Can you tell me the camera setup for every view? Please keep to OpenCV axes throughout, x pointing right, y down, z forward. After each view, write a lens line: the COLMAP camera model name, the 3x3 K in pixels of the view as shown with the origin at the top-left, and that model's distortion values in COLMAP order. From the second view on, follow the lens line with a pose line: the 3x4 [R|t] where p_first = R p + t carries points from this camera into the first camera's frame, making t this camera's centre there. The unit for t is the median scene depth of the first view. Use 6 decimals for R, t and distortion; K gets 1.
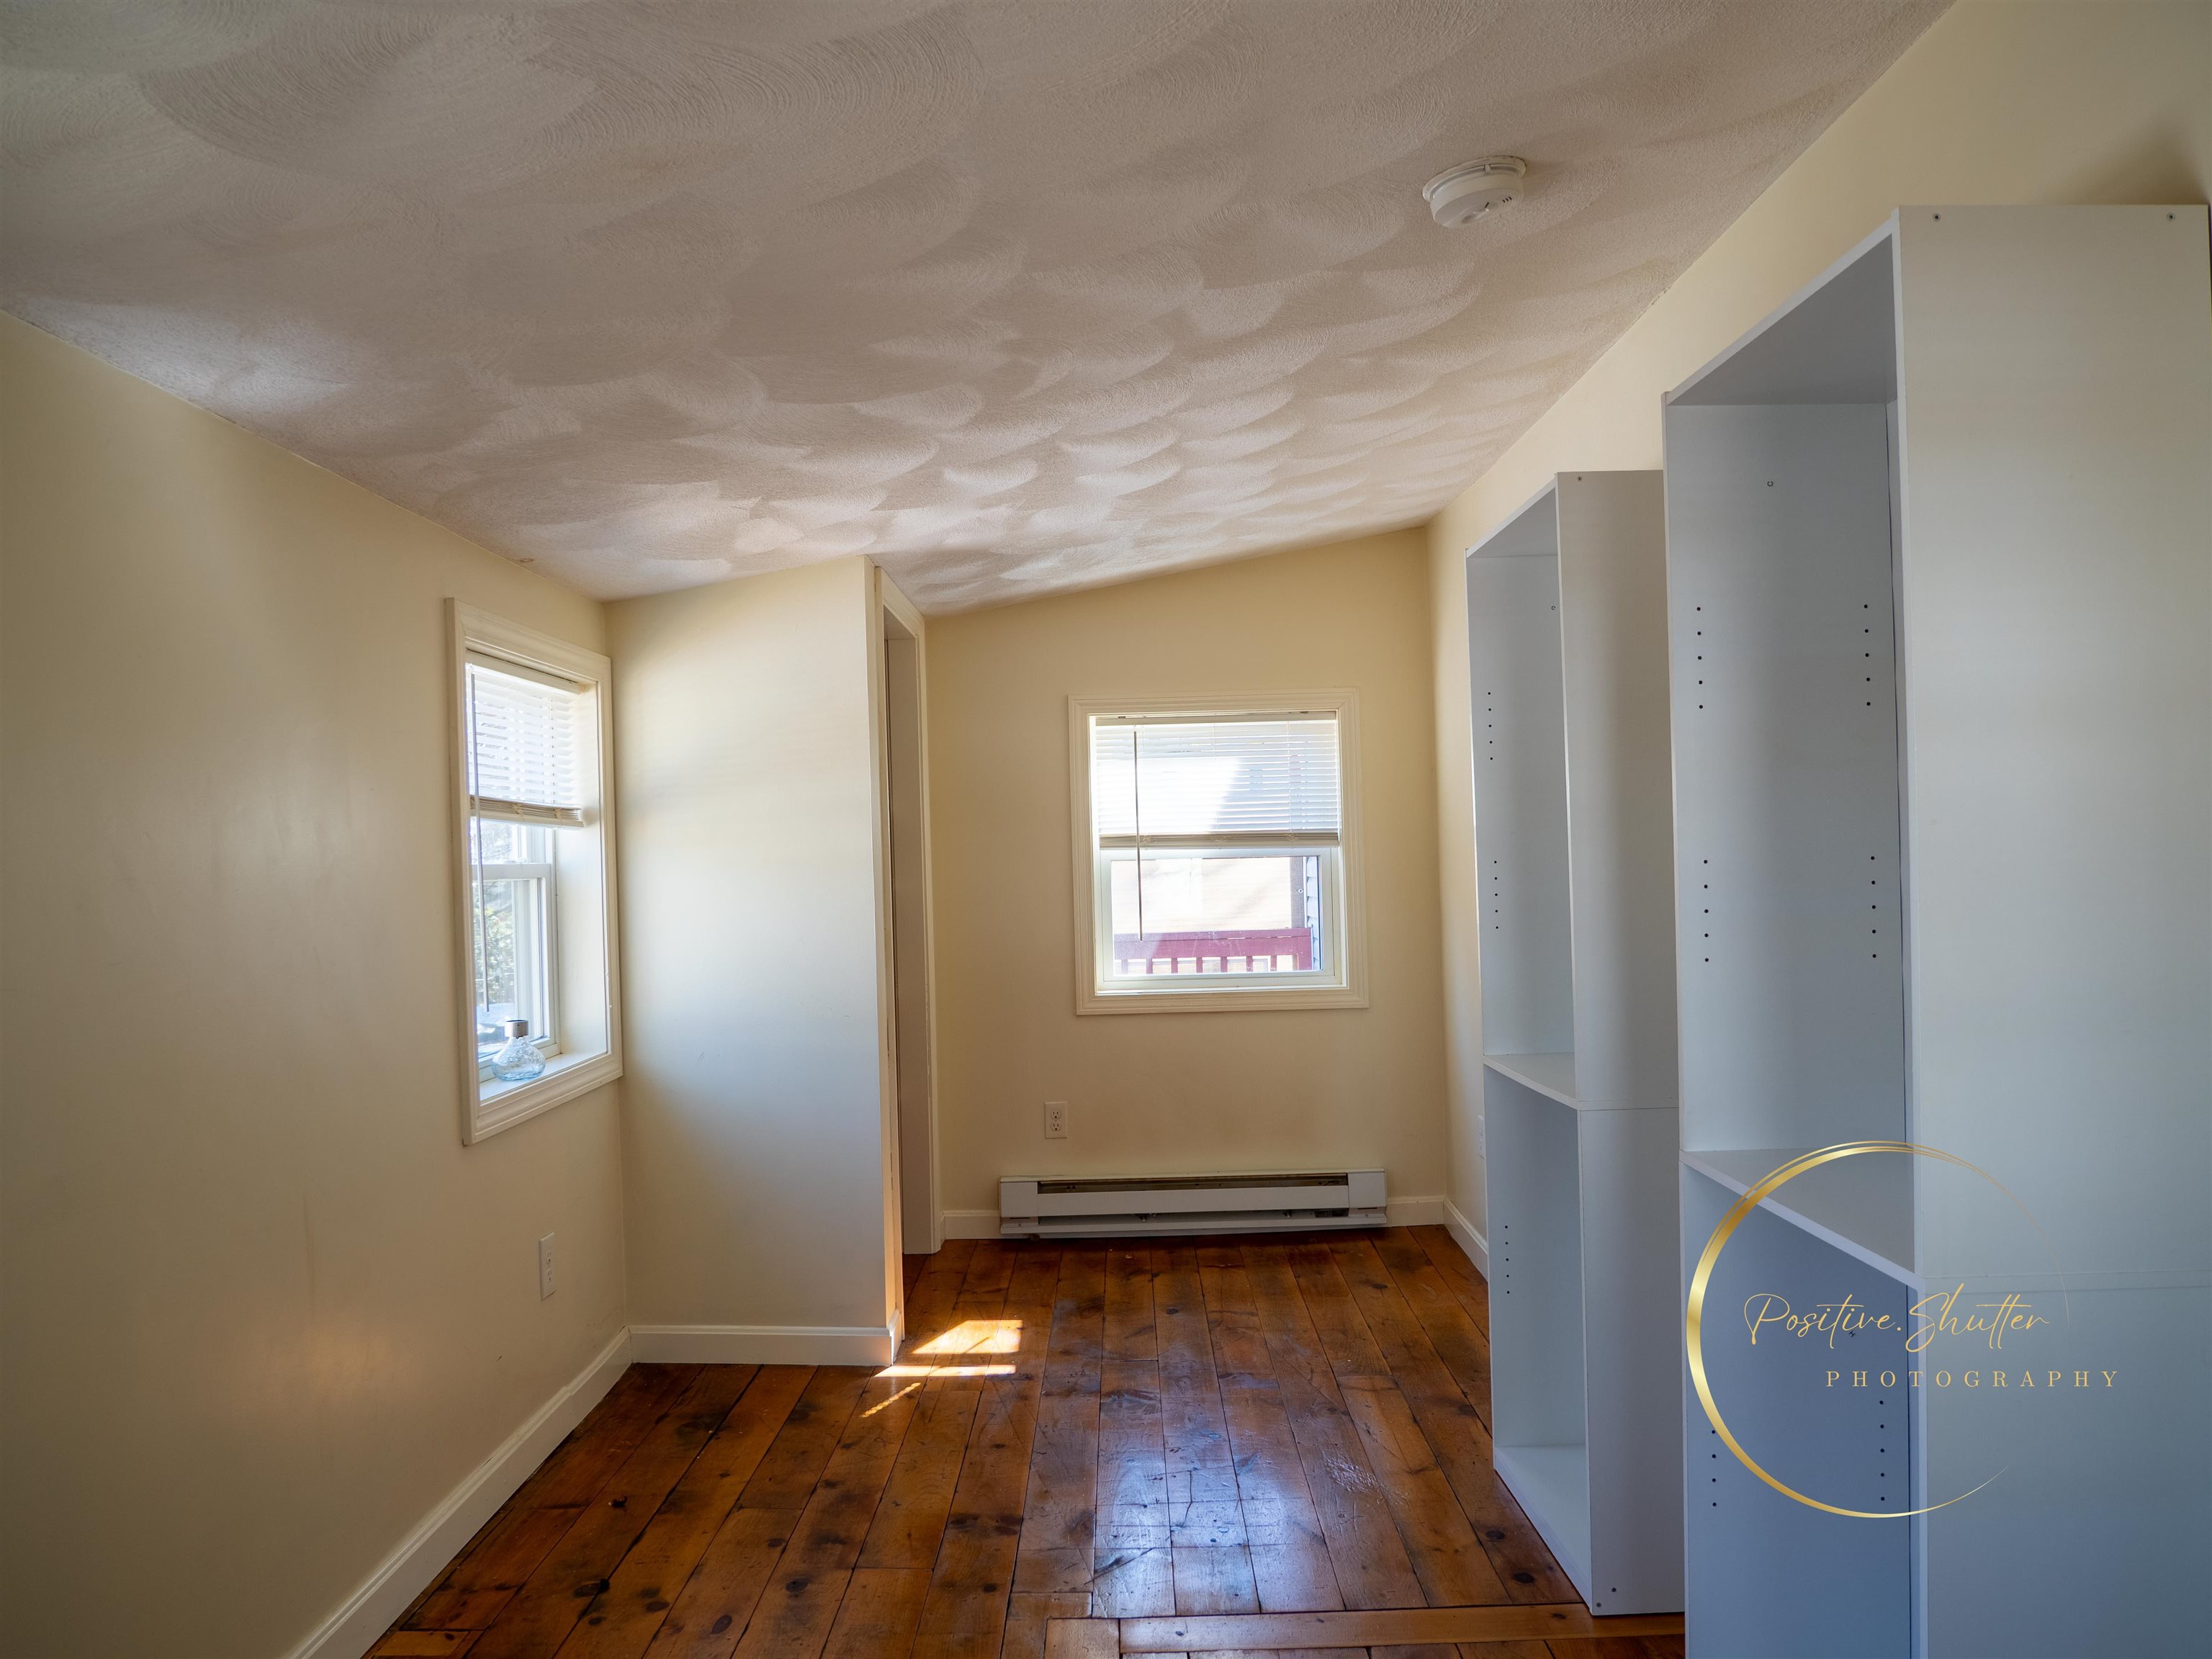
lens RADIAL K [[1595.2, 0, 1101.7], [0, 1595.2, 835.8], [0, 0, 1]] dist [-0.050789, 0.023642]
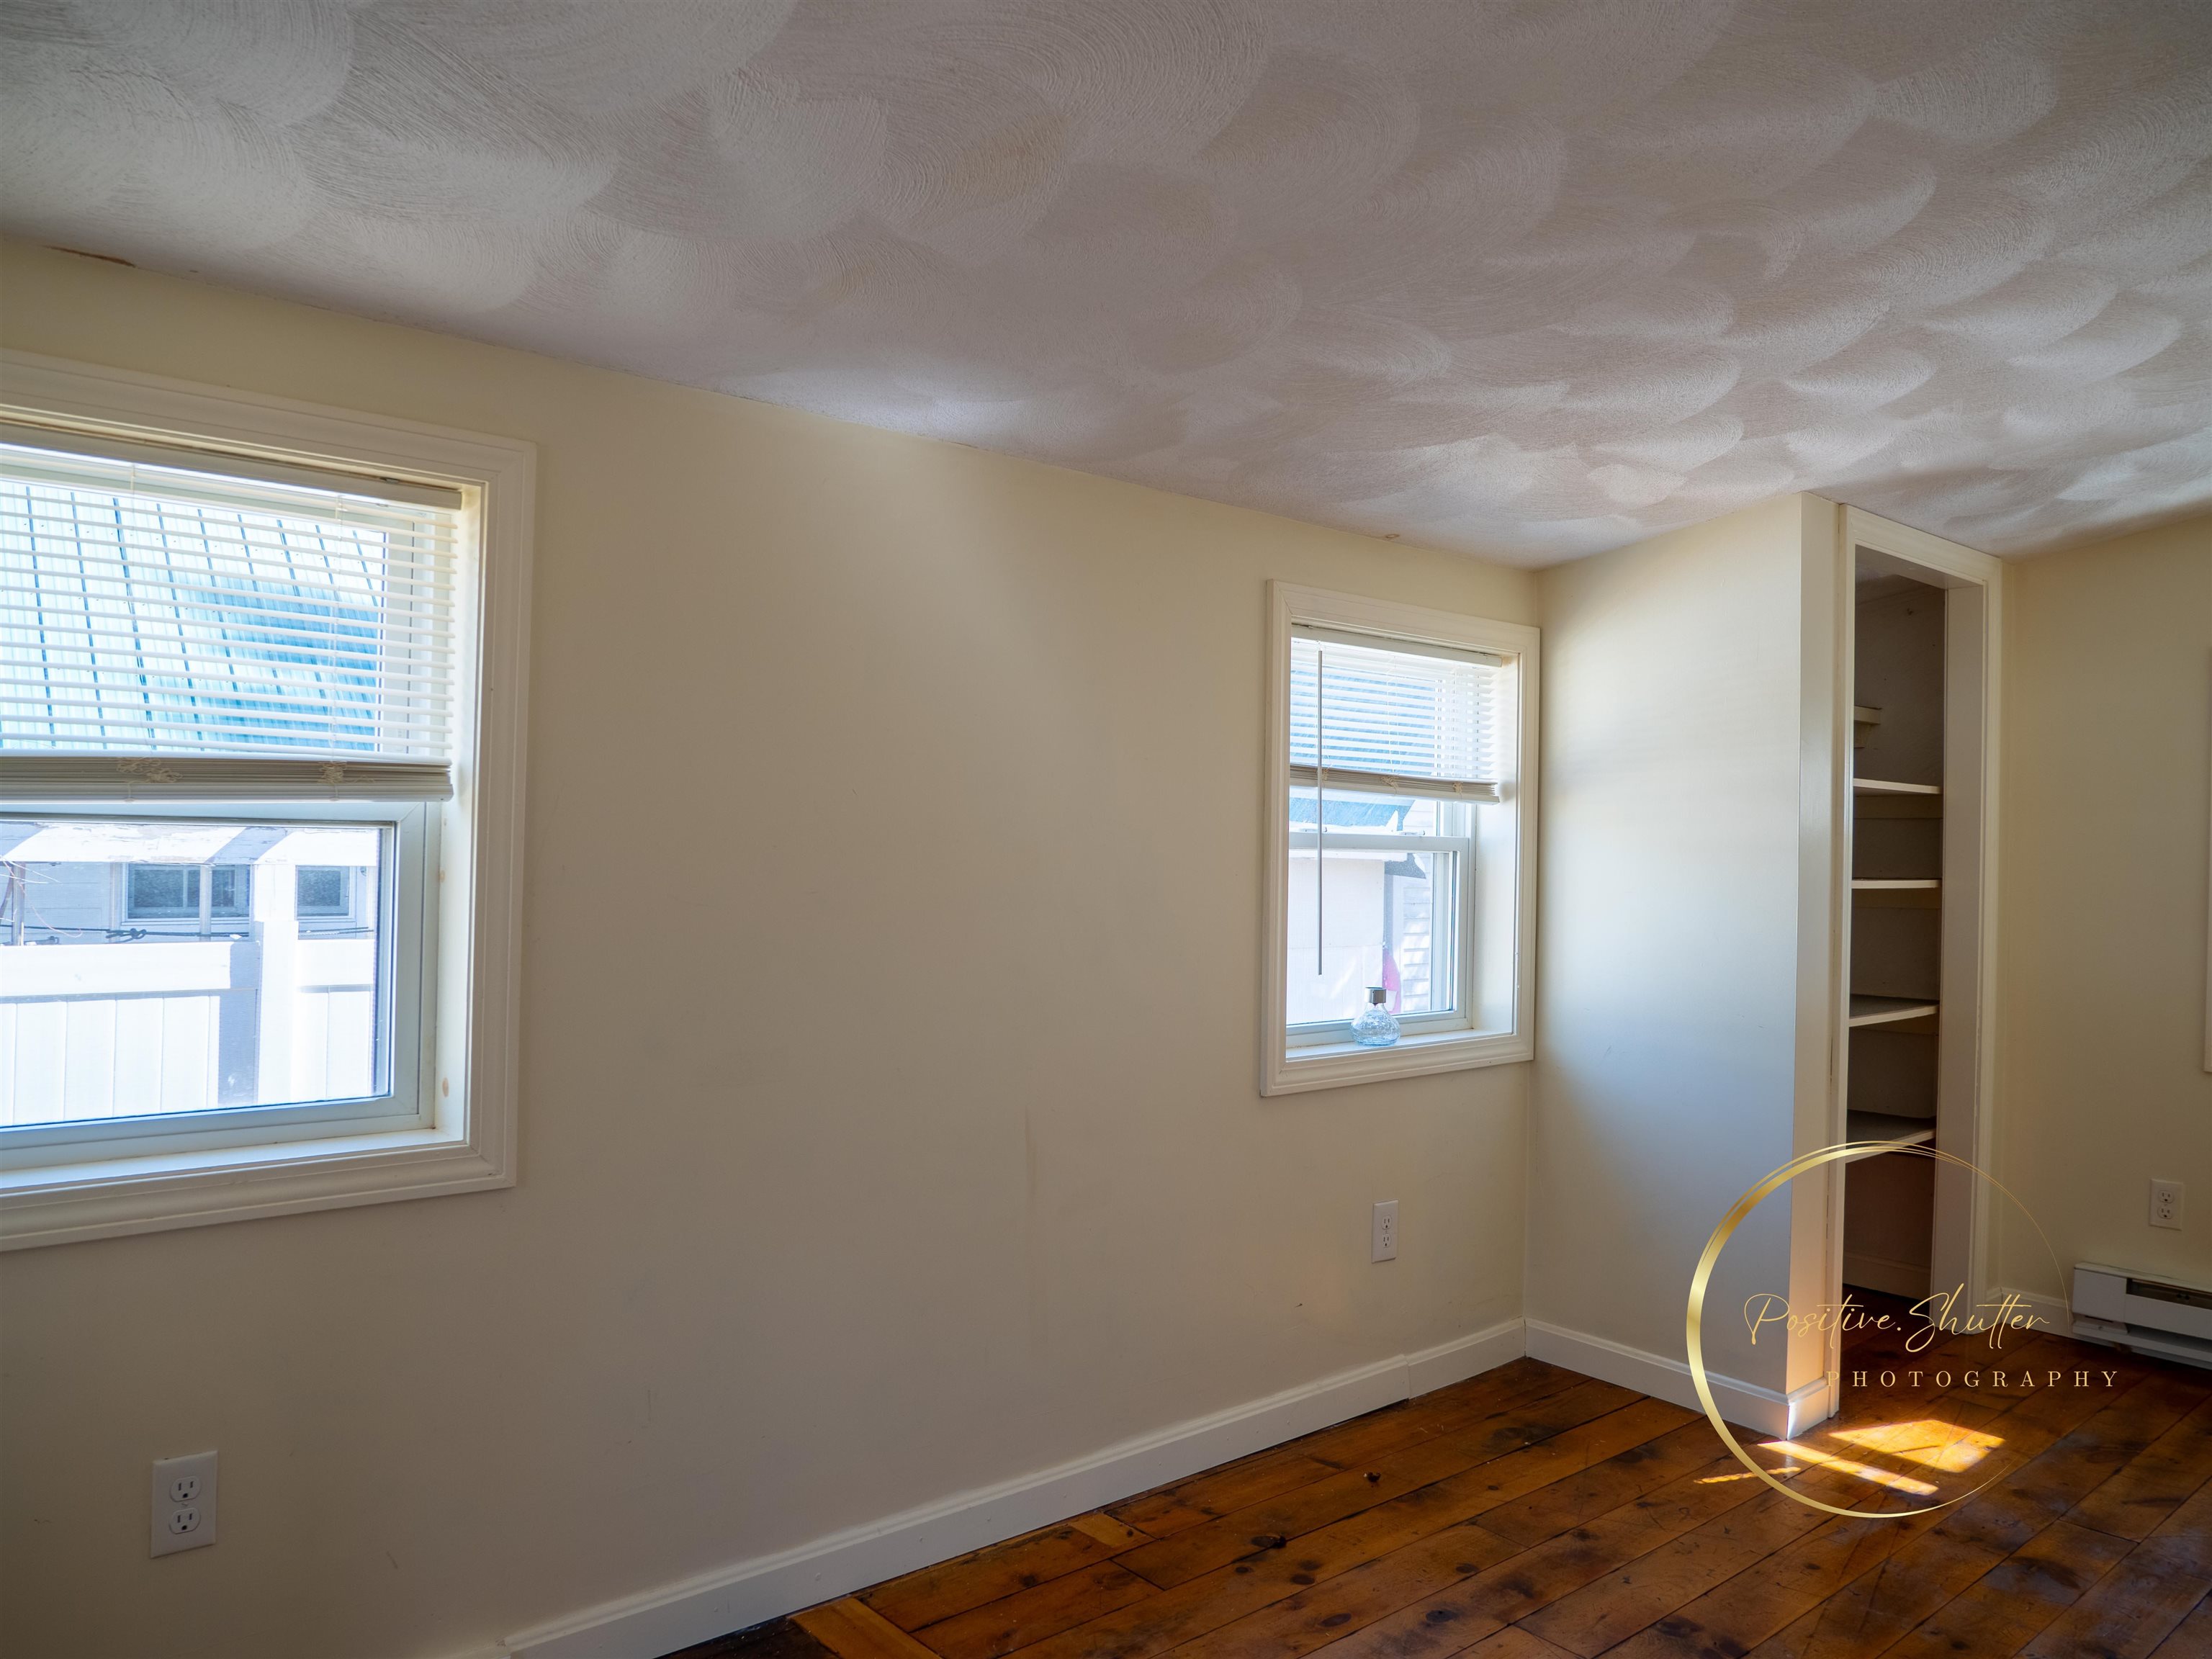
lens RADIAL K [[1595.2, 0, 1101.7], [0, 1595.2, 835.8], [0, 0, 1]] dist [-0.050789, 0.023642]
pose [[0.673184, 0.039851, -0.738401, 0.259682], [-0.031886, 0.999182, 0.024855, -0.001479], [0.738787, 0.006812, 0.673904, 0.169515]]
